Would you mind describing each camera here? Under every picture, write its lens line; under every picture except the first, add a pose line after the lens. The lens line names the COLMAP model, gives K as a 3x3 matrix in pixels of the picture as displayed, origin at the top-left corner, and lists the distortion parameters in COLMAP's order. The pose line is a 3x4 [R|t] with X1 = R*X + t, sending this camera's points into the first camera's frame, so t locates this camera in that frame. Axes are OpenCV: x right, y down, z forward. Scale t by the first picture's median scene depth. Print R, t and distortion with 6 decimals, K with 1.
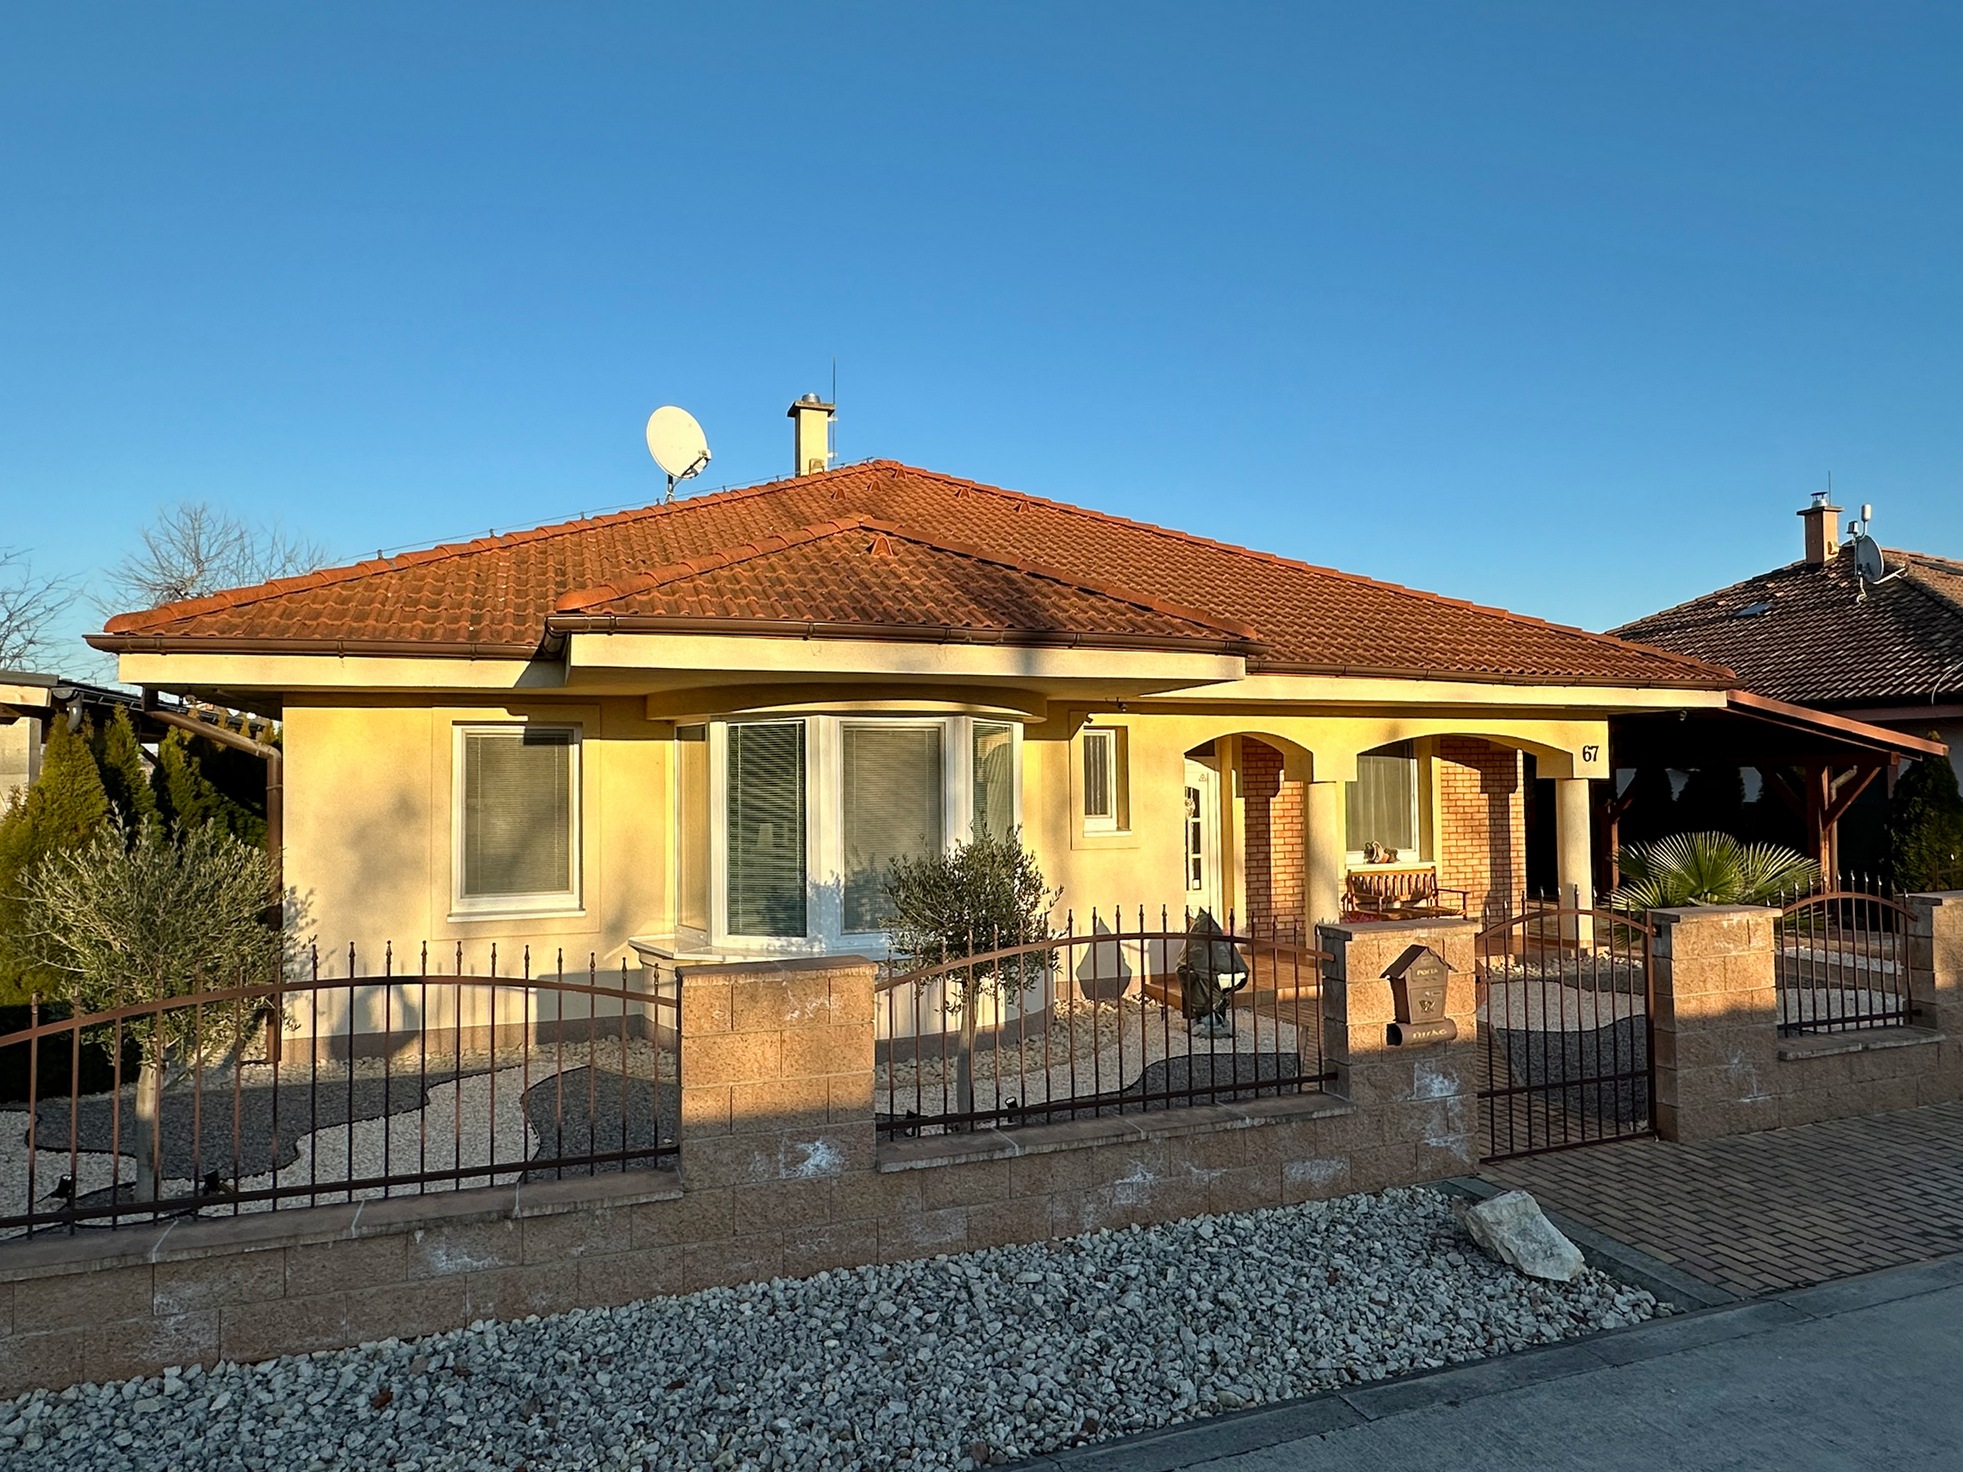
lens RADIAL K [[1165.0, 0, 983.0], [0, 1165.0, 737.2], [0, 0, 1]] dist [0.004388, -0.001517]
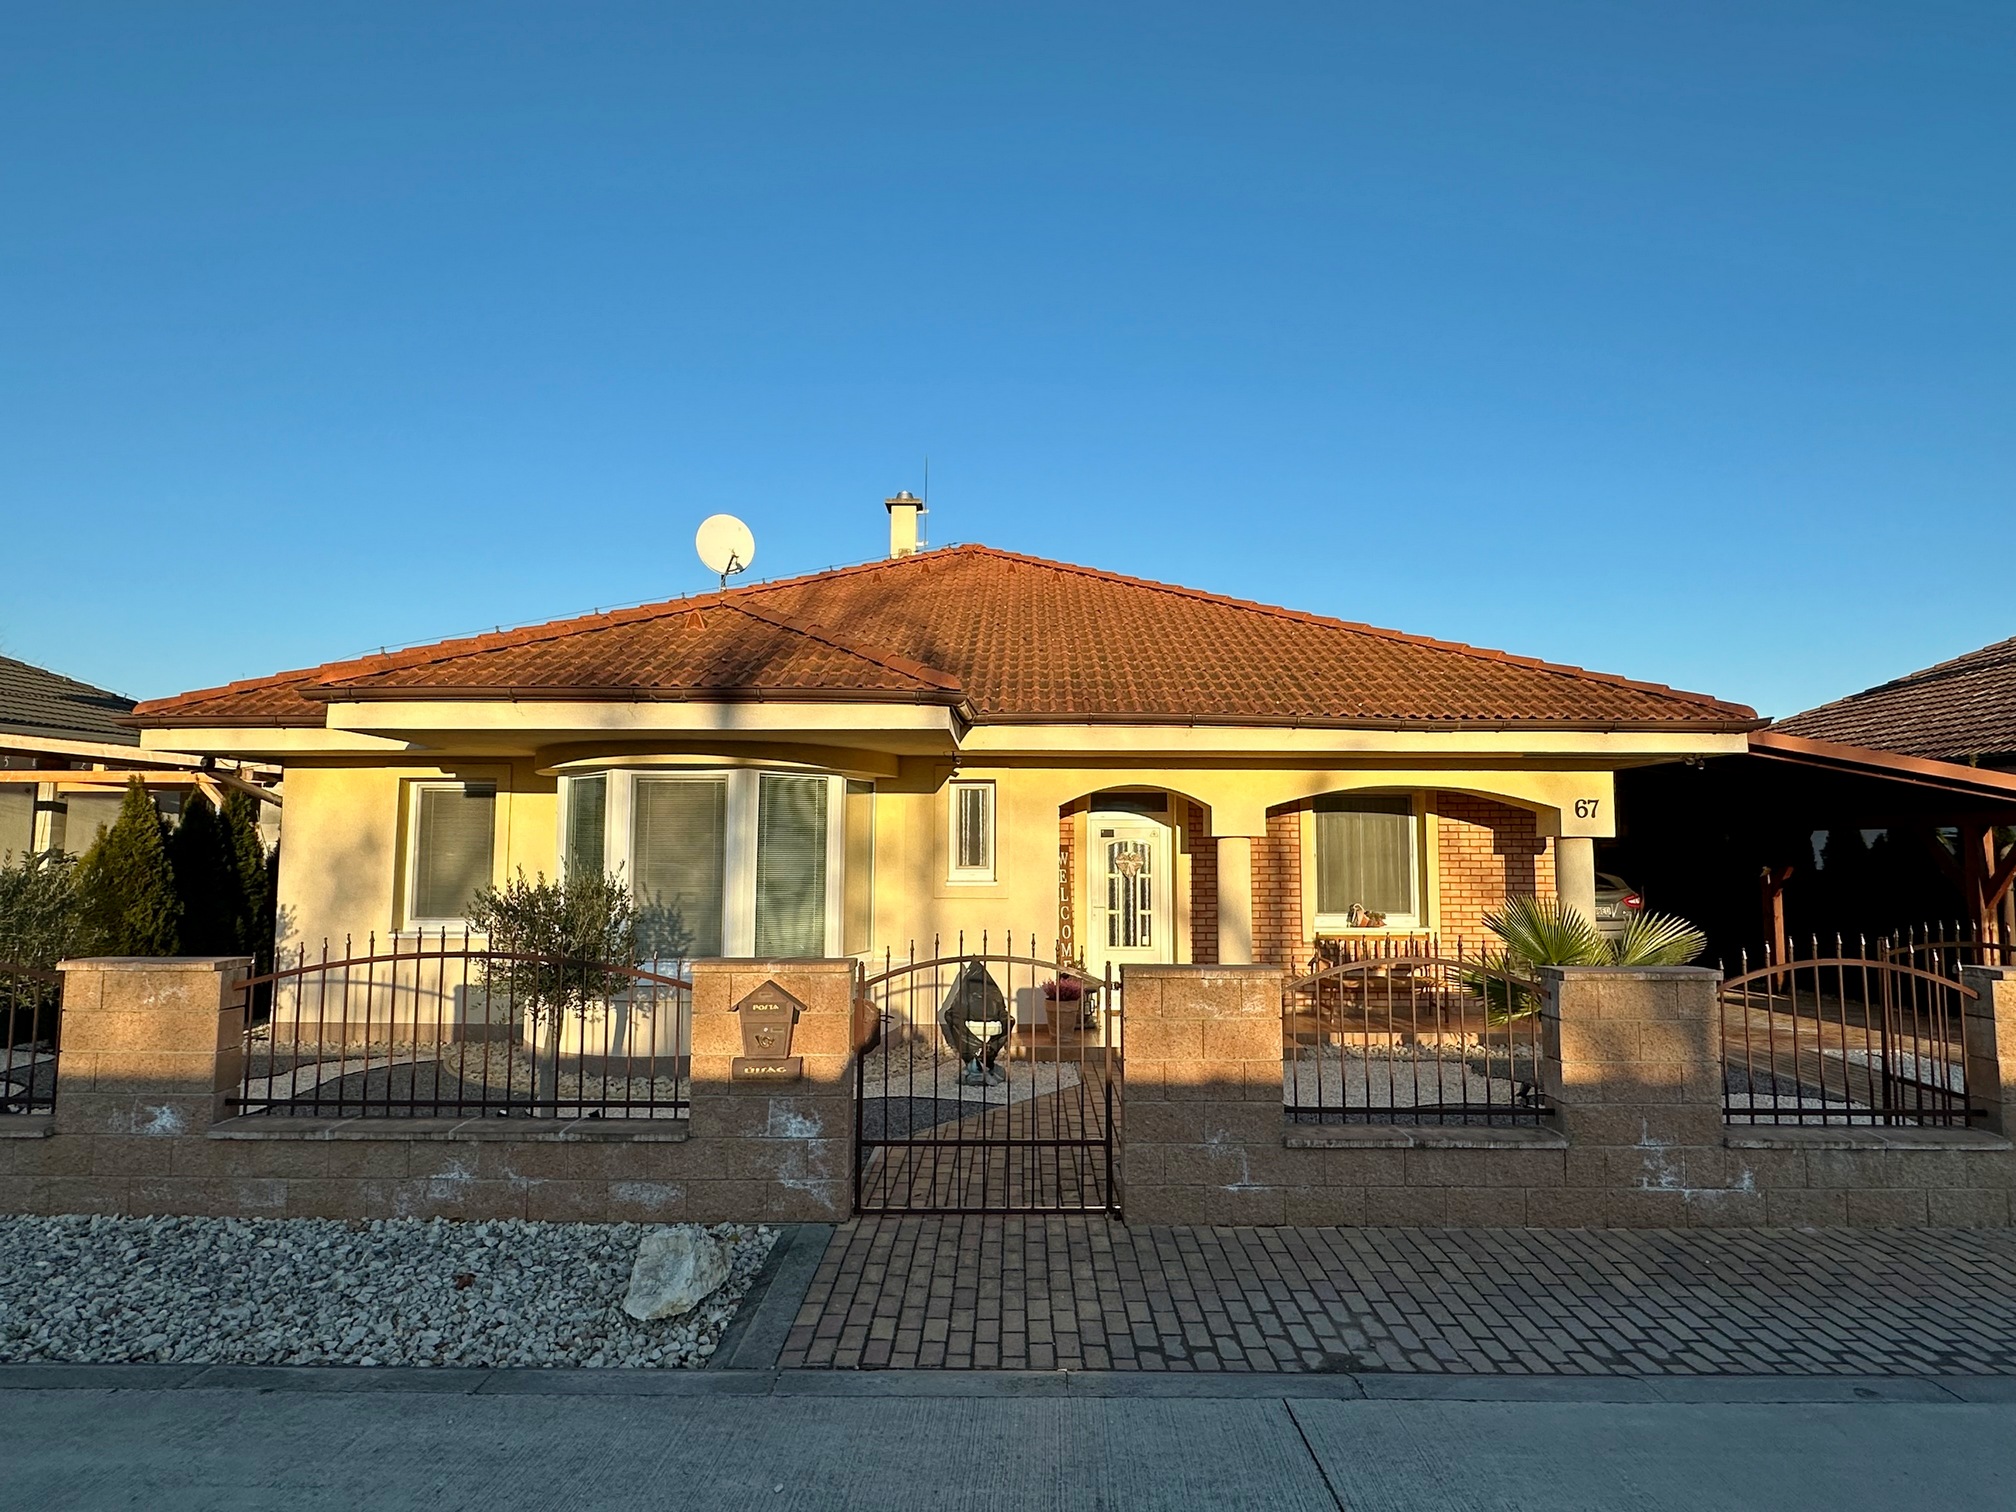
lens RADIAL K [[1090.1, 0, 1009.5], [0, 1090.1, 748.4], [0, 0, 1]] dist [-0.001407, 0.002677]
pose [[0.938083, -0.019523, -0.345859, 0.590177], [0.000587, 0.998499, -0.054773, 0.020051], [0.346409, 0.051178, 0.936687, 0.120080]]
